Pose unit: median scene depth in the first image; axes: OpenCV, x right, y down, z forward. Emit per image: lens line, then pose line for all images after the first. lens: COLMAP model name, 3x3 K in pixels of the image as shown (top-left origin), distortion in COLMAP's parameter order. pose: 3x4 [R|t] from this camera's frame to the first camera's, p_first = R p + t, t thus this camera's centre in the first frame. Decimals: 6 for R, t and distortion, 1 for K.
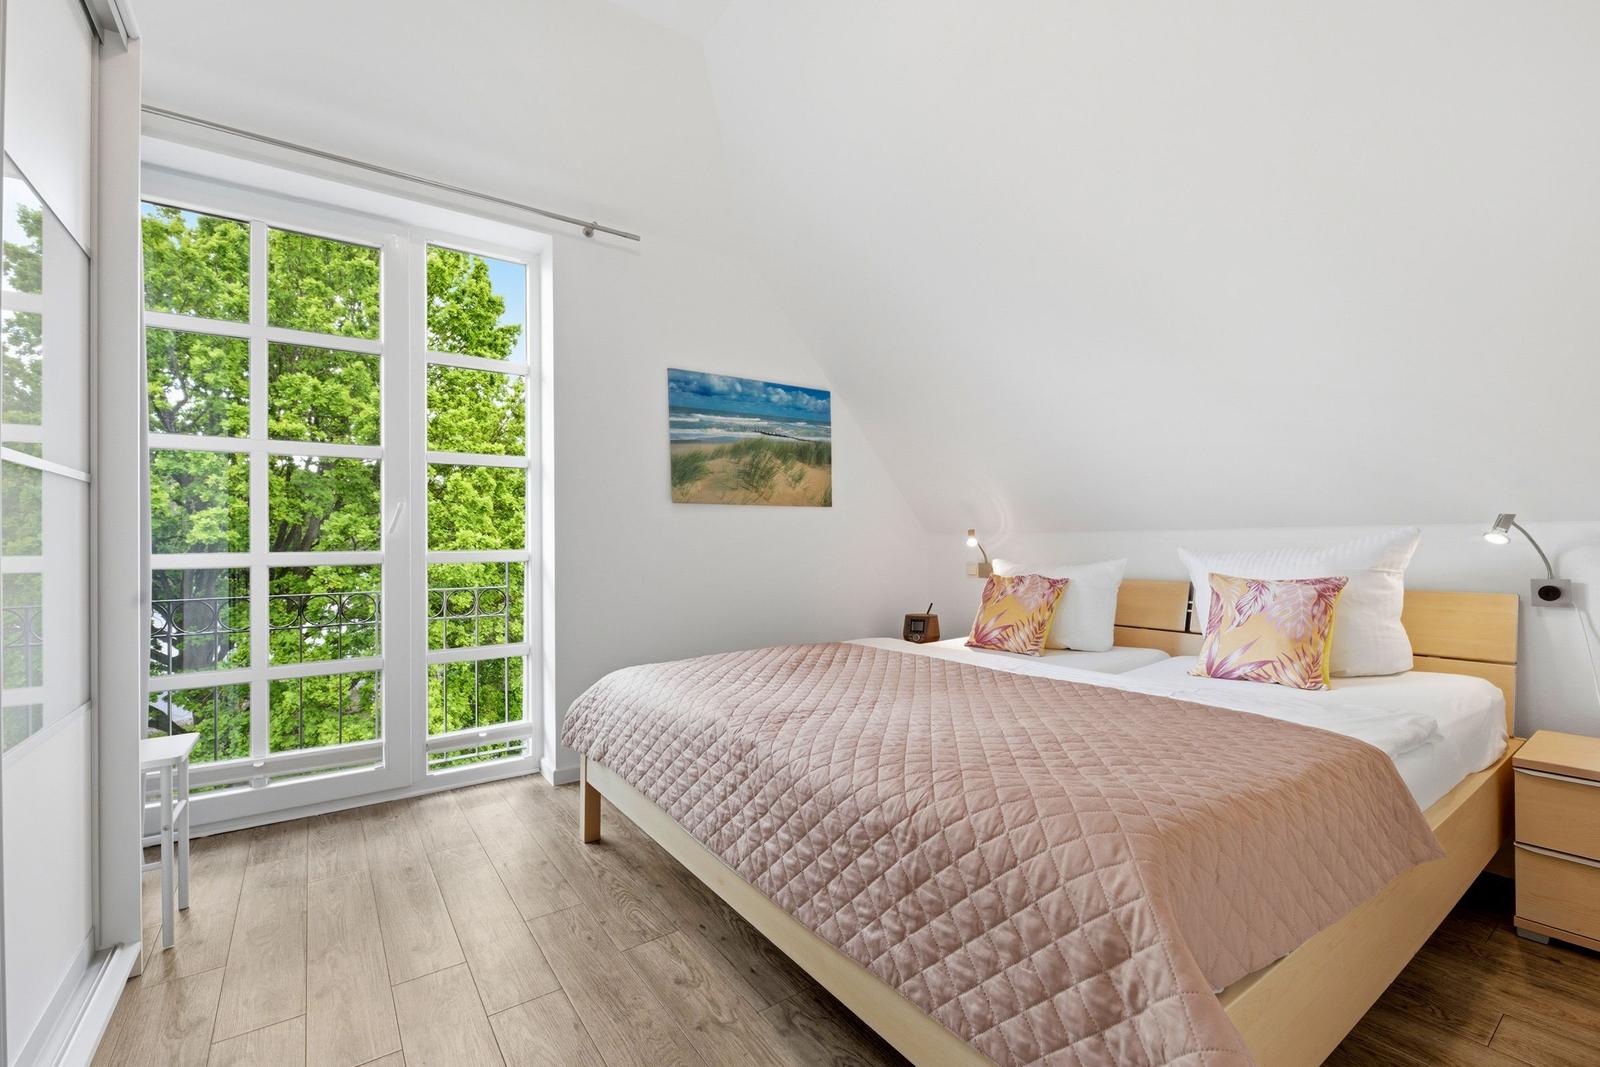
lens RADIAL K [[678.5, 0, 798.7], [0, 678.5, 539.5], [0, 0, 1]] dist [0.000743, 0.000116]
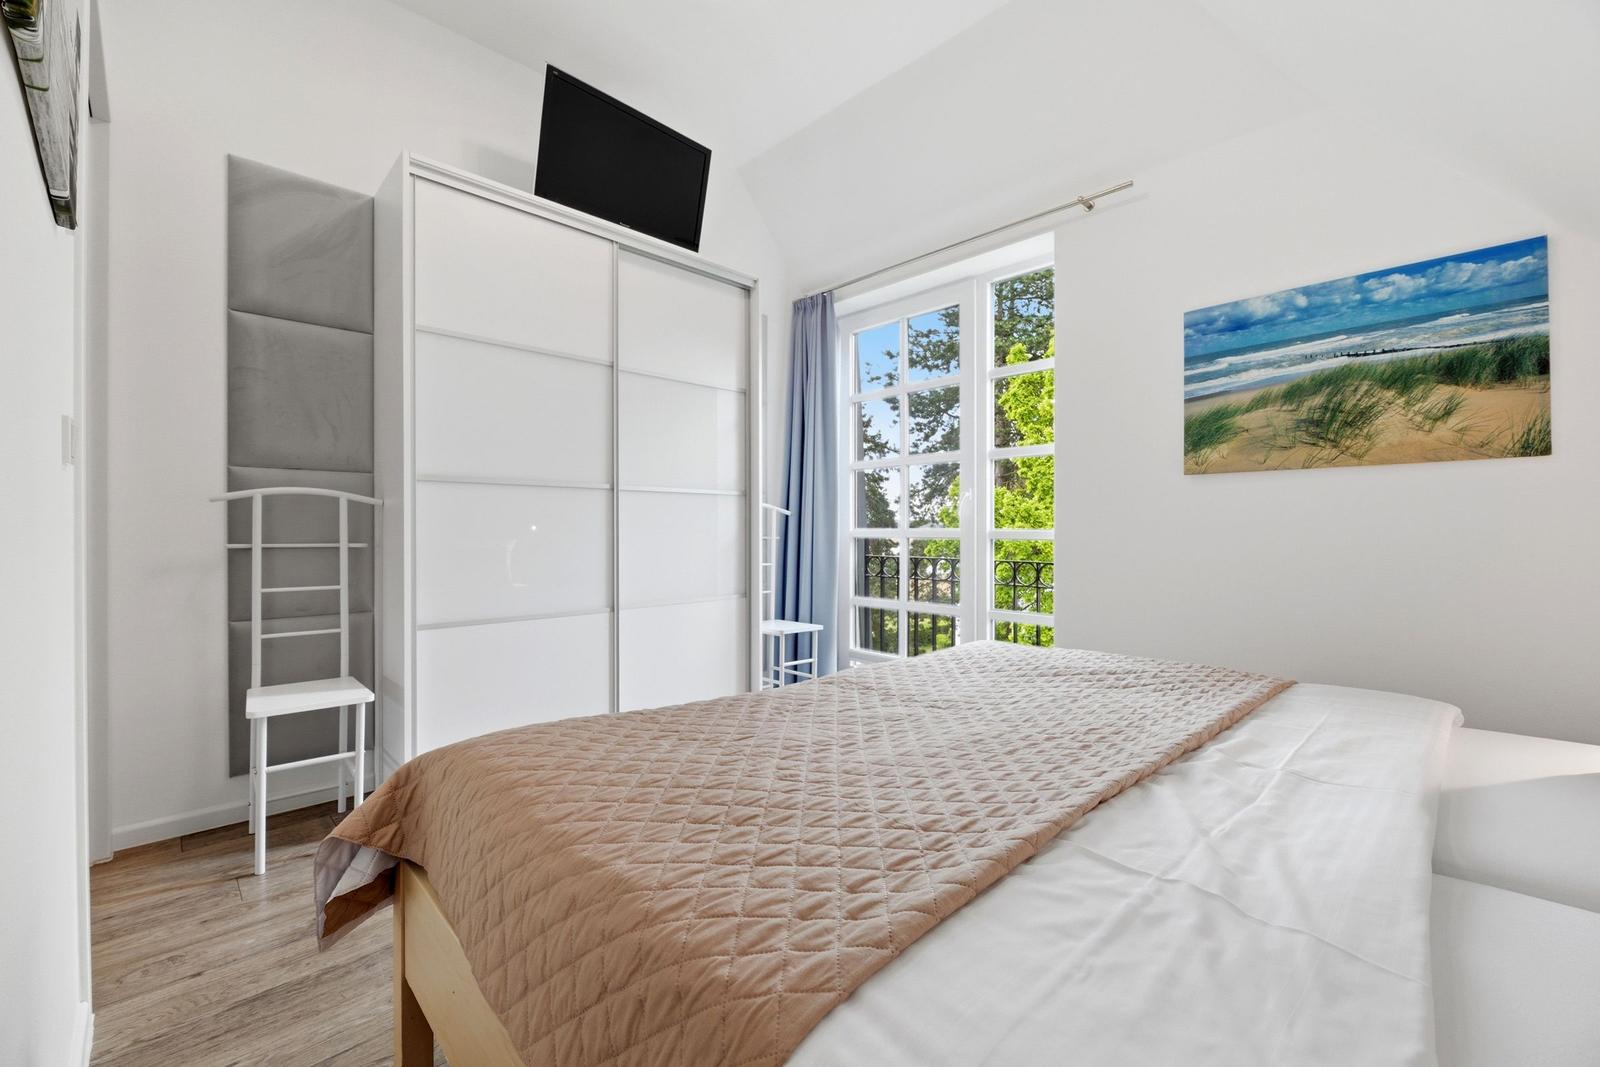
lens RADIAL K [[678.5, 0, 799.1], [0, 678.5, 528.3], [0, 0, 1]] dist [0.000743, 0.000116]
pose [[0.151179, 0.012491, -0.988428, 0.529670], [0.006327, 0.999887, 0.013603, -0.002645], [0.988486, -0.008310, 0.151083, 0.382502]]
